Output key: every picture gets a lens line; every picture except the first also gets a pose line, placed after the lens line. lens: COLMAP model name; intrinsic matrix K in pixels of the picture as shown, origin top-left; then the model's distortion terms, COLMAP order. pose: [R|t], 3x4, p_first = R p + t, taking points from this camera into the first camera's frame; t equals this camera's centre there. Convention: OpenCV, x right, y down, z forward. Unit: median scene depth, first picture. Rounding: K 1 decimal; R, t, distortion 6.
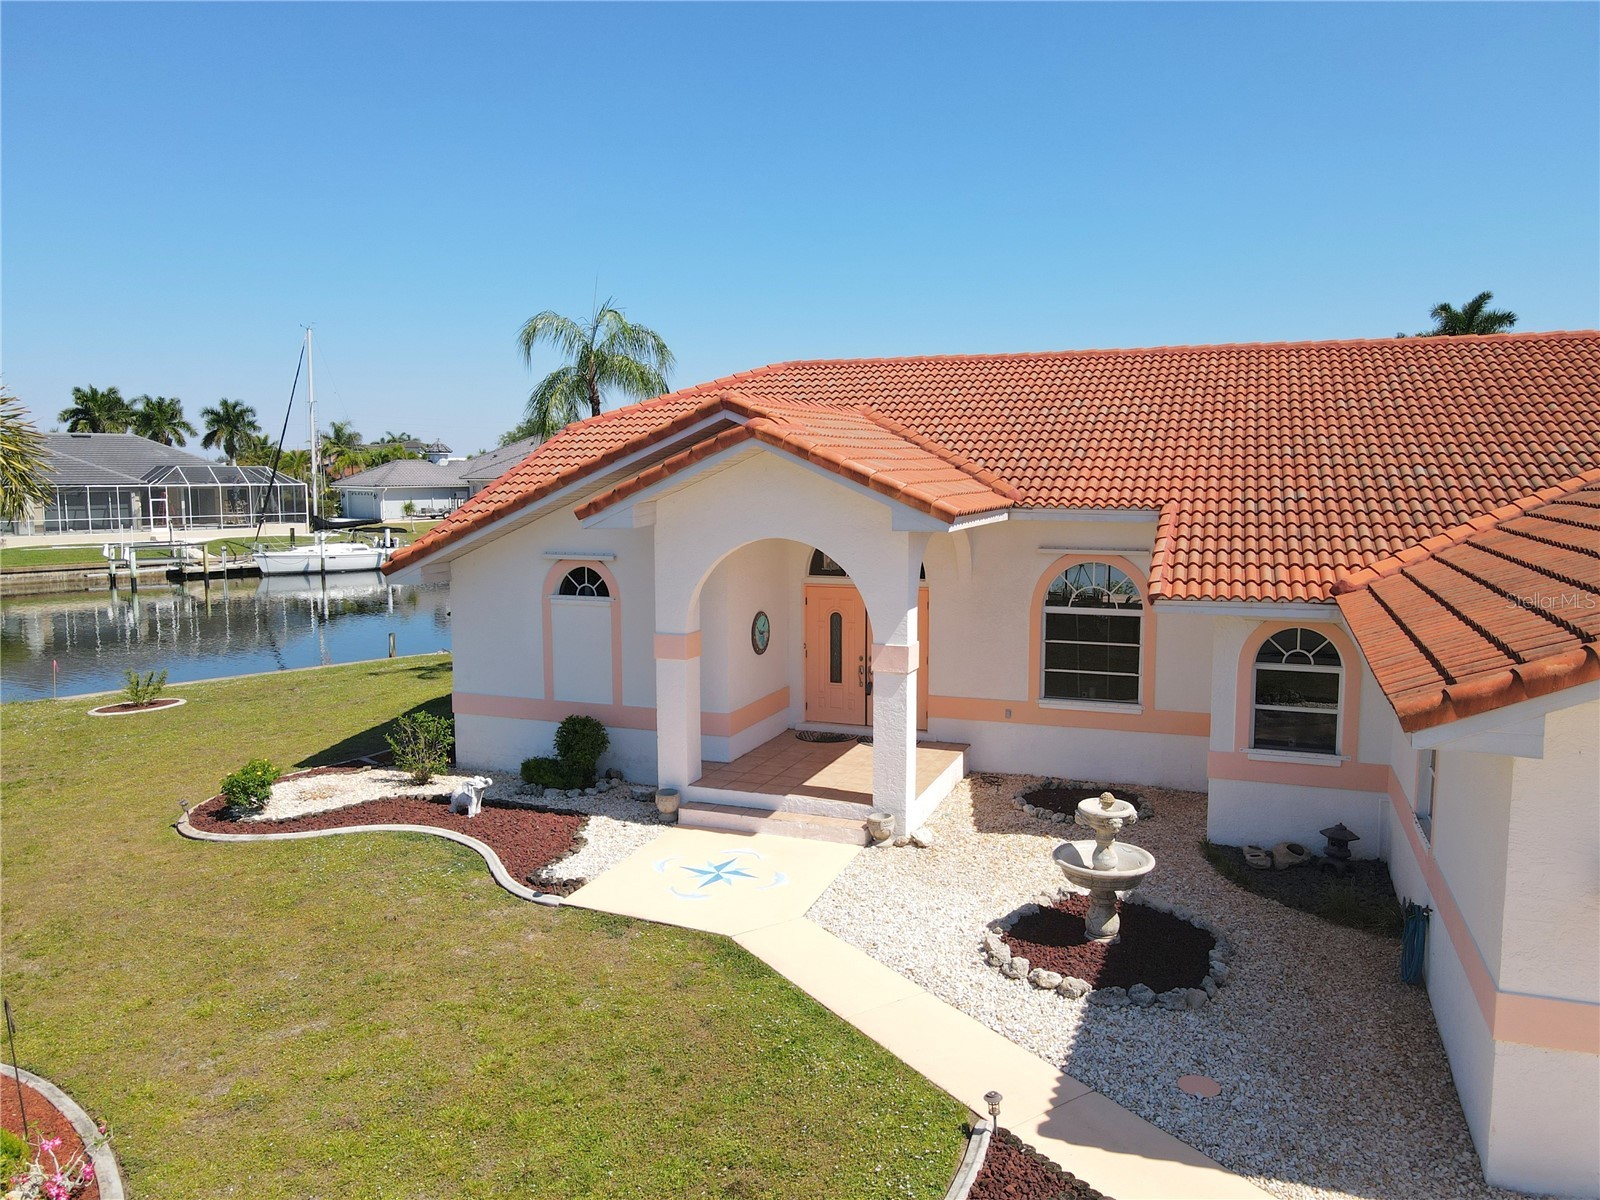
lens RADIAL K [[1178.1, 0, 795.9], [0, 1178.1, 598.0], [0, 0, 1]] dist [-0.012292, 0.044609]
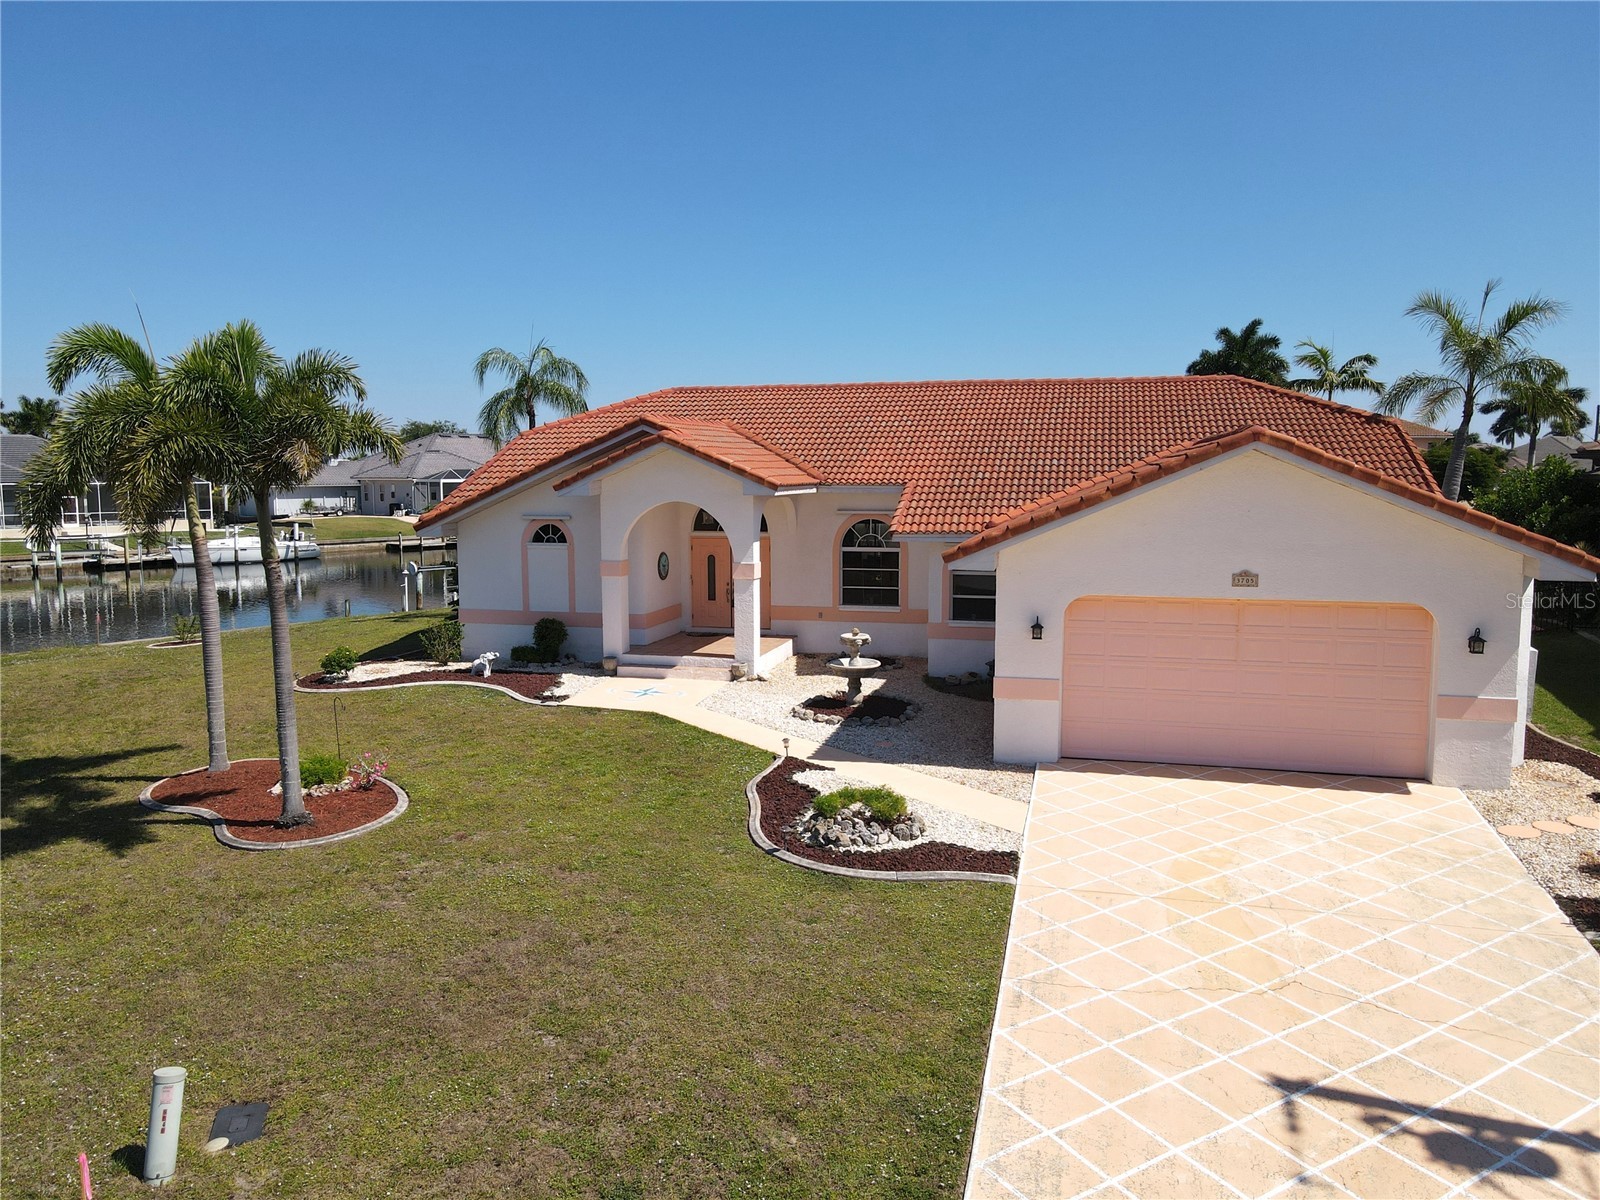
lens RADIAL K [[1178.1, 0, 795.9], [0, 1178.1, 598.0], [0, 0, 1]] dist [-0.012292, 0.044609]
pose [[0.994130, -0.012107, 0.107515, -0.024064], [0.012305, 0.999924, -0.001186, 0.077784], [-0.107493, 0.002502, 0.994203, -0.588859]]
